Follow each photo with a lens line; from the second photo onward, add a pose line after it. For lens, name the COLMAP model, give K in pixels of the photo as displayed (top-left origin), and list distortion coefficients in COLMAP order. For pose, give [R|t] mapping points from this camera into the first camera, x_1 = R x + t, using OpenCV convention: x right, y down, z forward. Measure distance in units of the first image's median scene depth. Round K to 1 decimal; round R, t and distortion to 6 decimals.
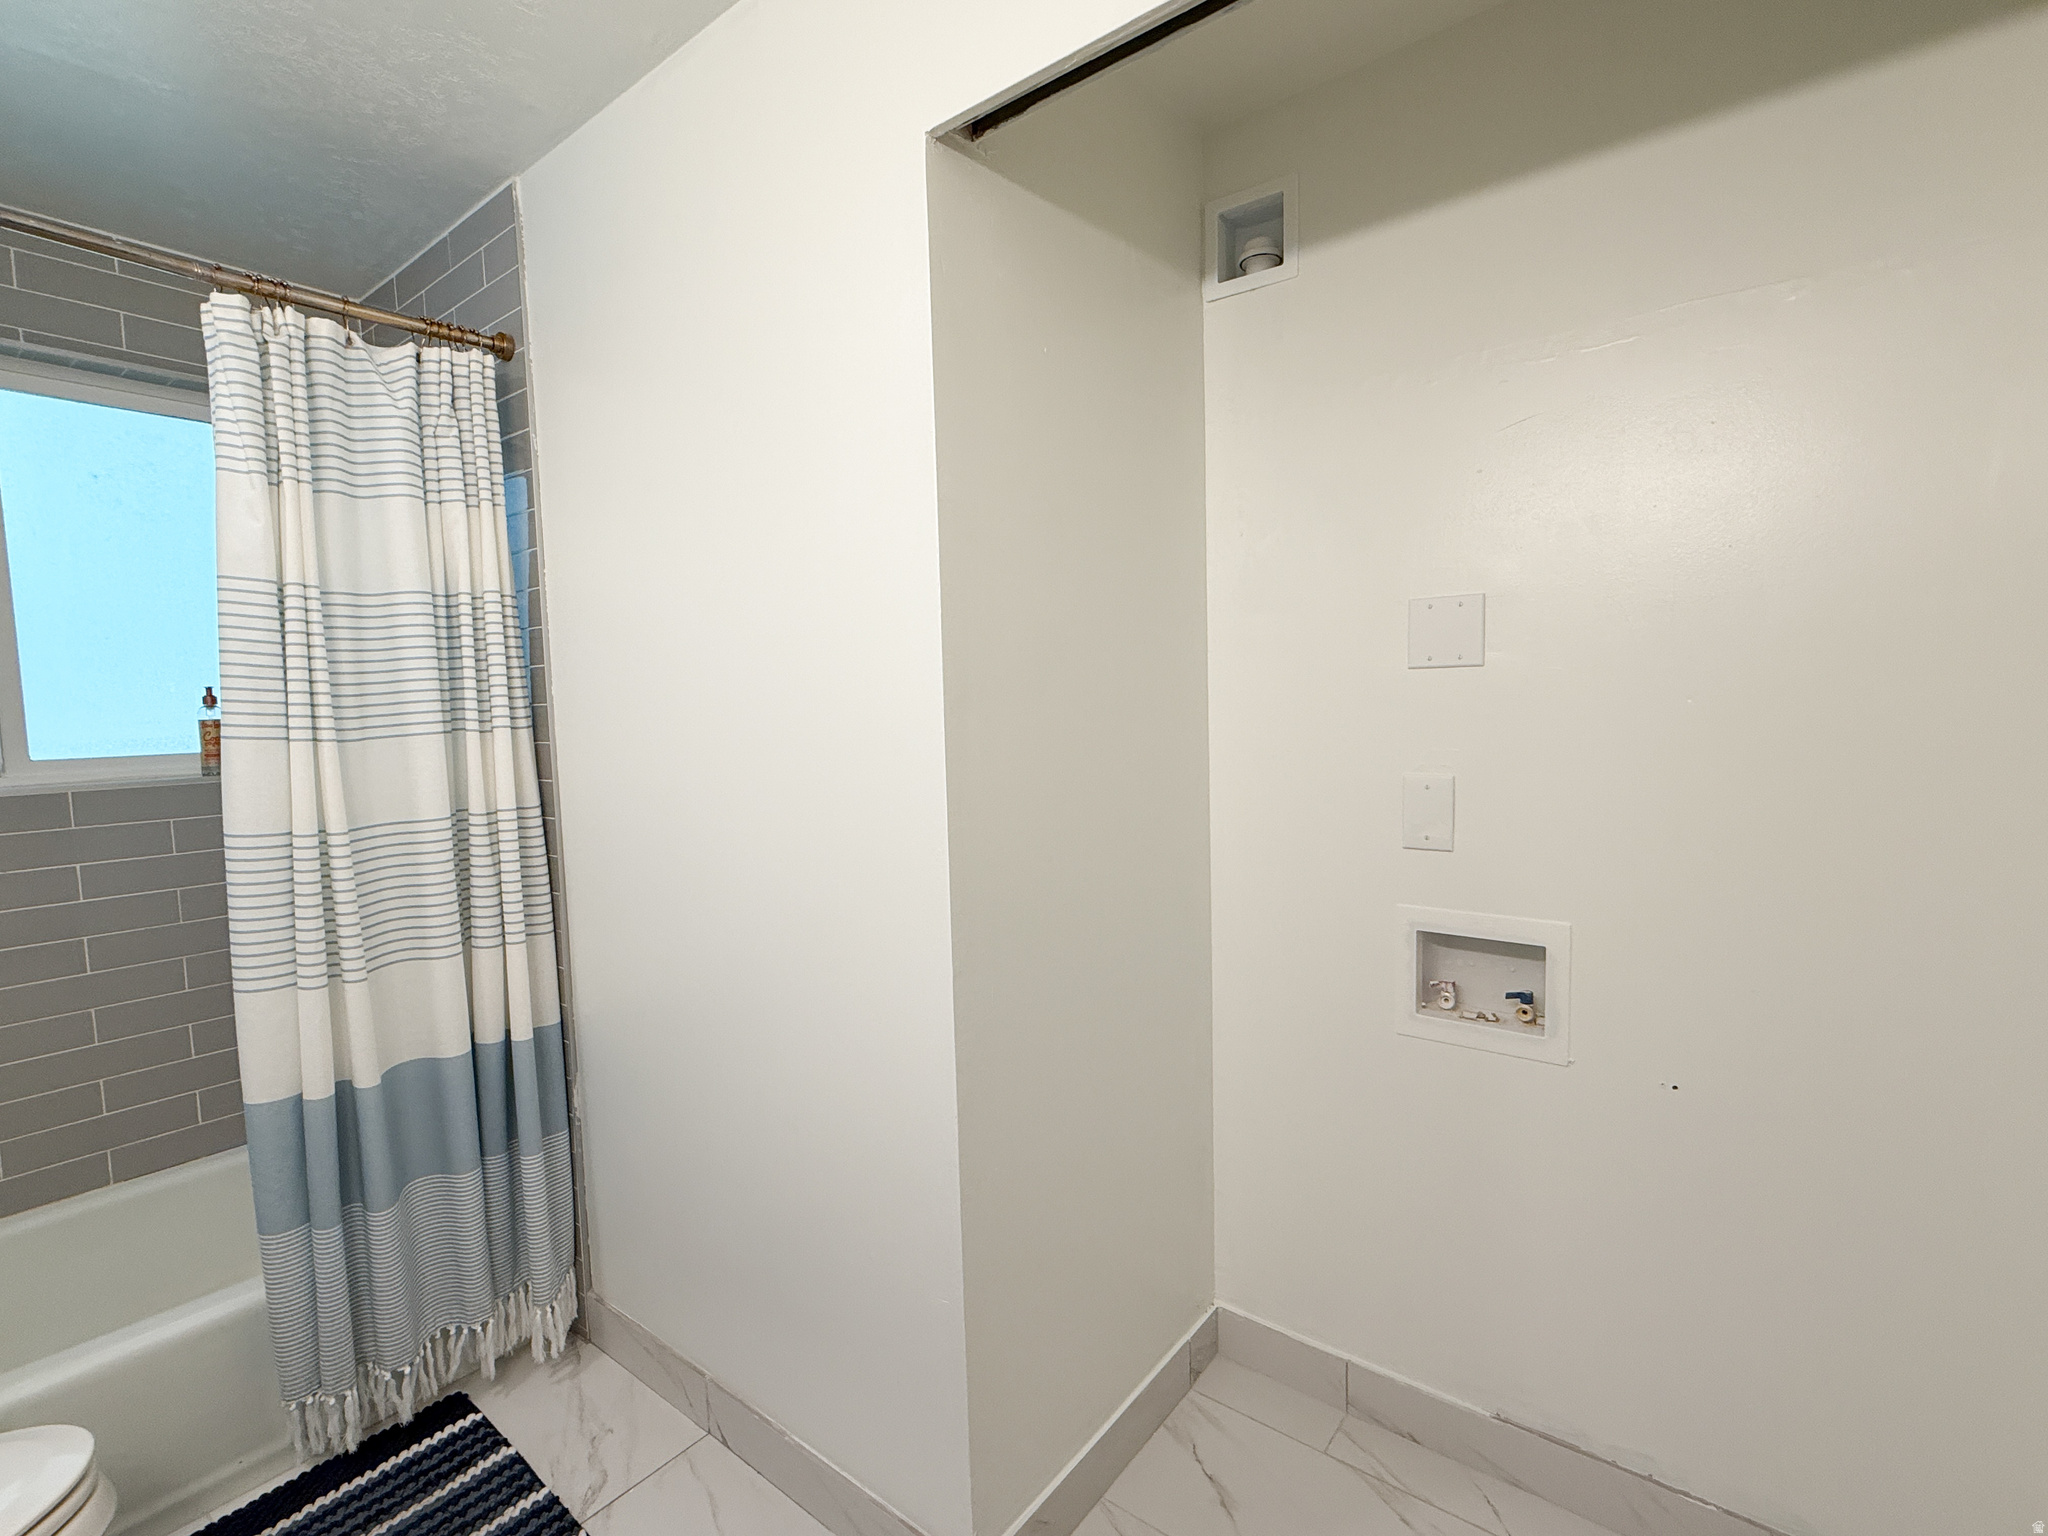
lens RADIAL K [[948.4, 0, 1014.0], [0, 948.4, 771.7], [0, 0, 1]] dist [0.004410, 0.000826]
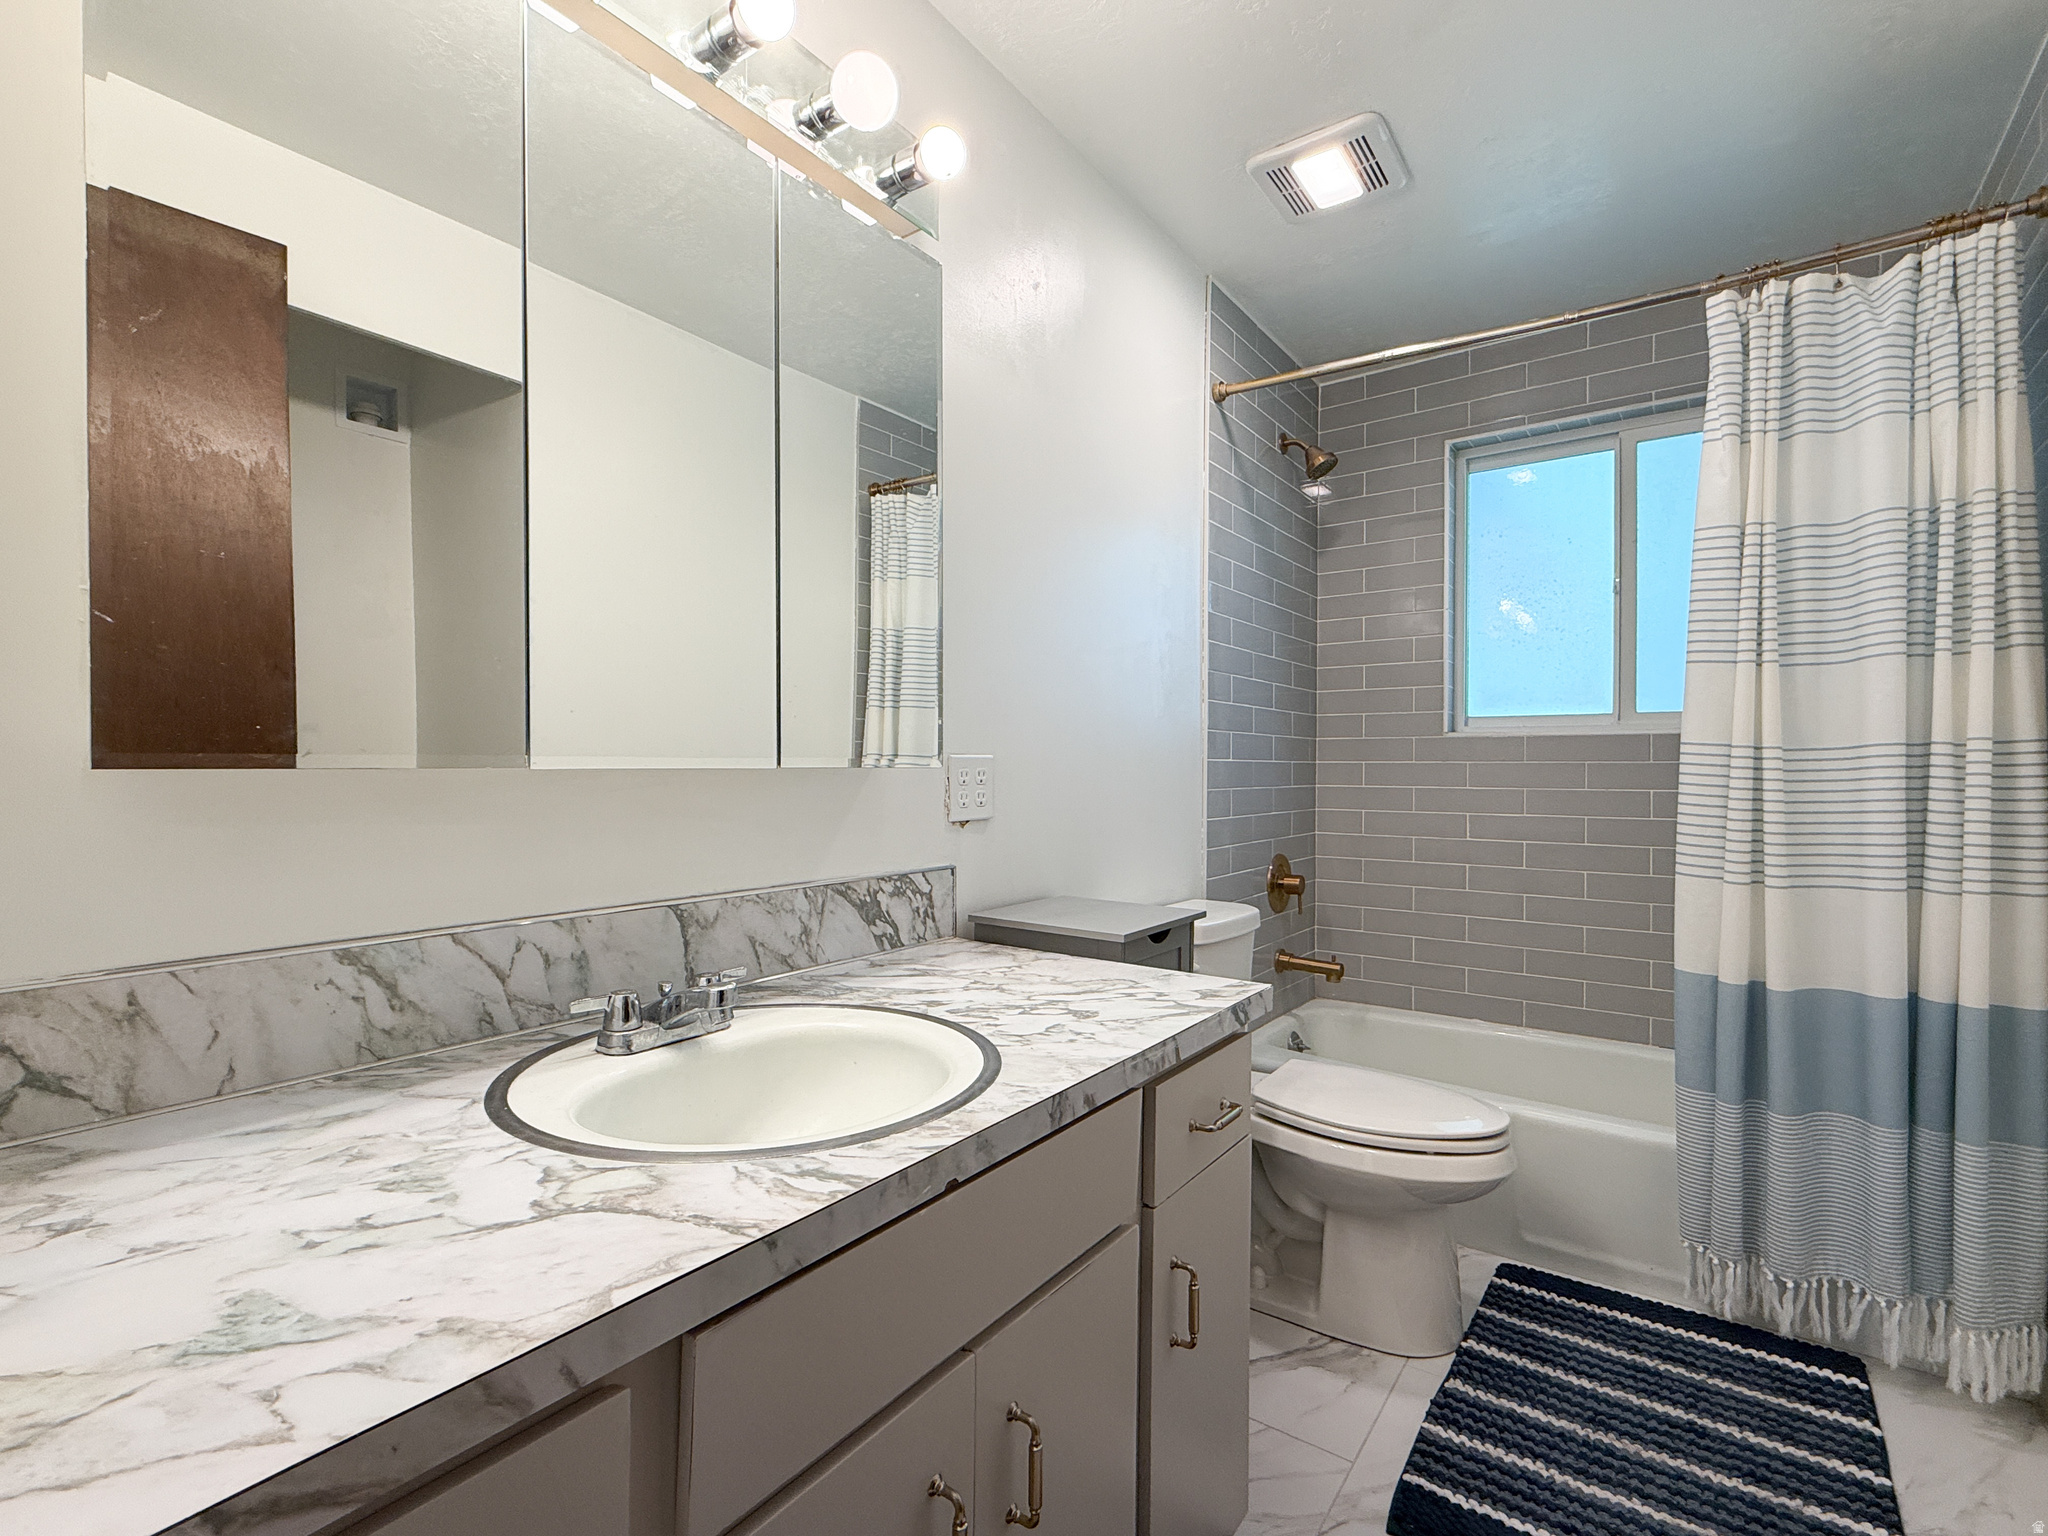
lens RADIAL K [[948.4, 0, 1014.4], [0, 948.4, 772.2], [0, 0, 1]] dist [0.004410, 0.000826]
pose [[0.053964, 0.031991, -0.998030, 0.322129], [-0.084715, 0.996030, 0.027347, 0.133645], [0.994943, 0.083072, 0.056460, 0.079306]]
